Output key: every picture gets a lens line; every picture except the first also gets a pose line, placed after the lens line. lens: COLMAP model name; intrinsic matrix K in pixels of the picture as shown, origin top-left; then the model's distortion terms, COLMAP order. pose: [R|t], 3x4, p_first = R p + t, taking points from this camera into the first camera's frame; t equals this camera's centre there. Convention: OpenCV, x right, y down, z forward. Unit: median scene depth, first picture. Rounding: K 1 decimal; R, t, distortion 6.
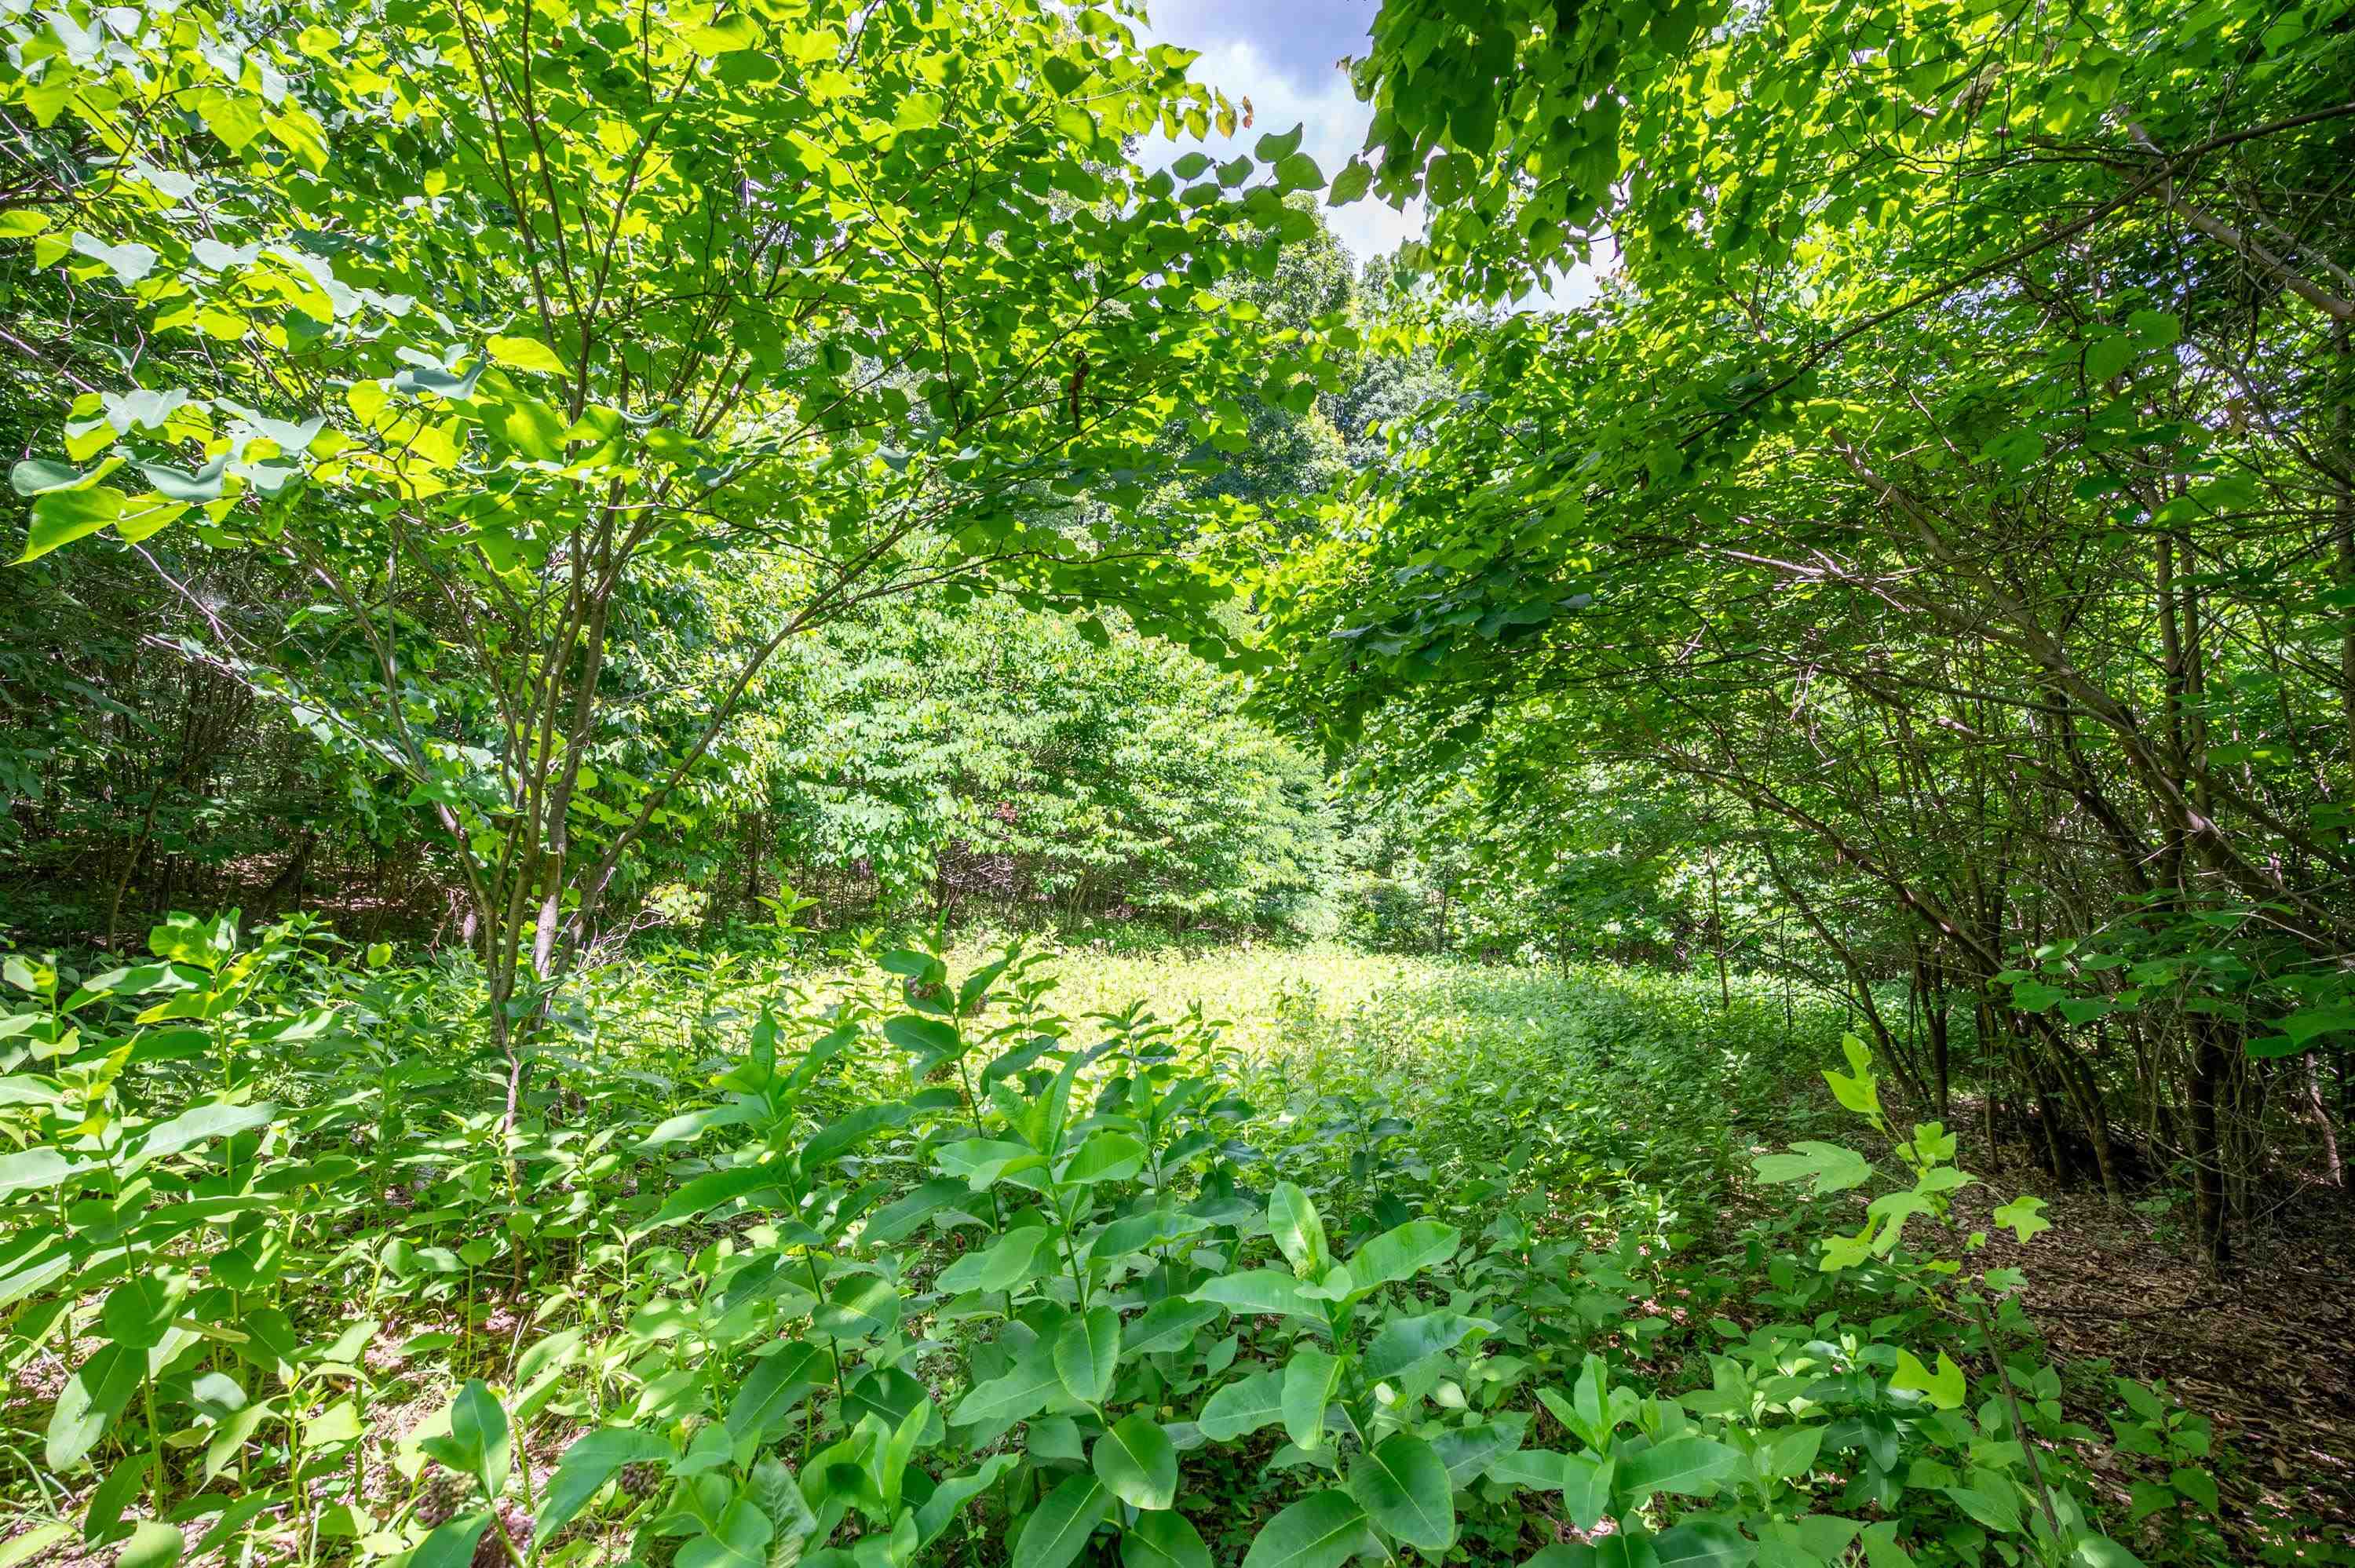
lens RADIAL K [[1089.6, 0, 1176.5], [0, 1089.6, 793.1], [0, 0, 1]] dist [0.000074, 0.000000]
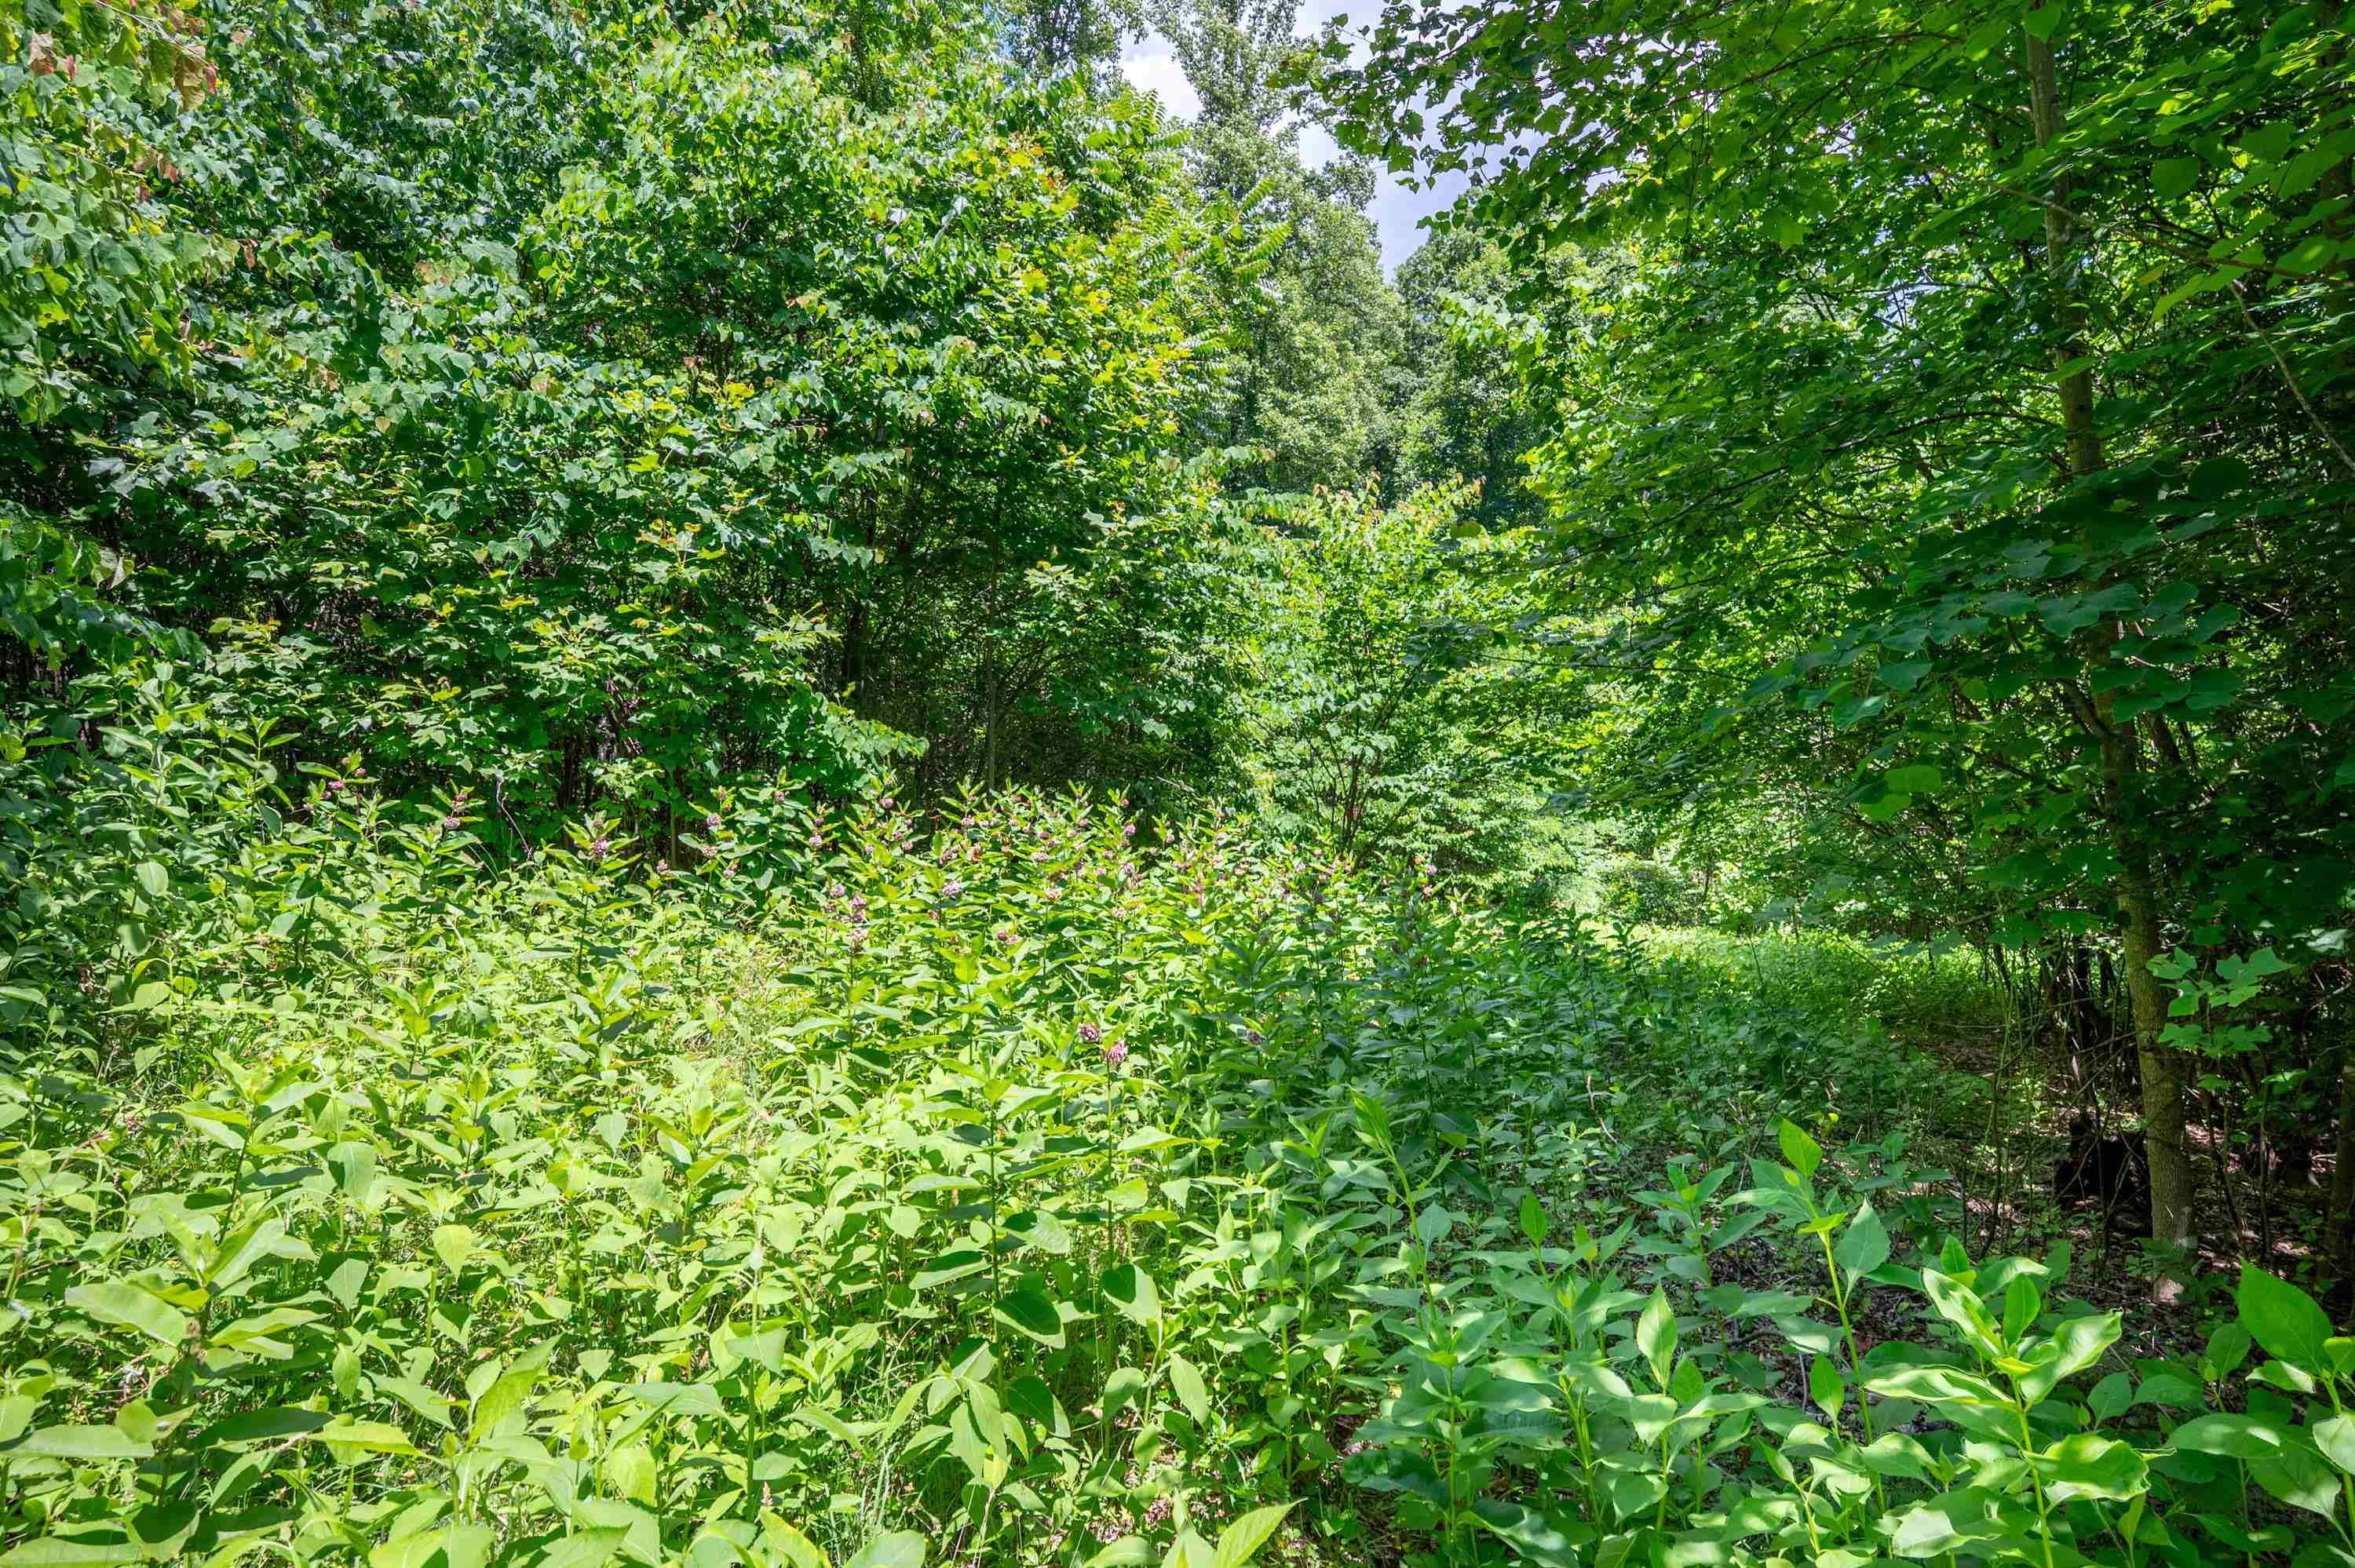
lens RADIAL K [[1220.4, 0, 1178.6], [0, 1220.4, 778.5], [0, 0, 1]] dist [0.000103, 0.000015]
pose [[0.984022, -0.009959, -0.177768, -0.059150], [0.012602, 0.999826, 0.013743, -0.031044], [0.177600, -0.015764, 0.983976, -0.330297]]
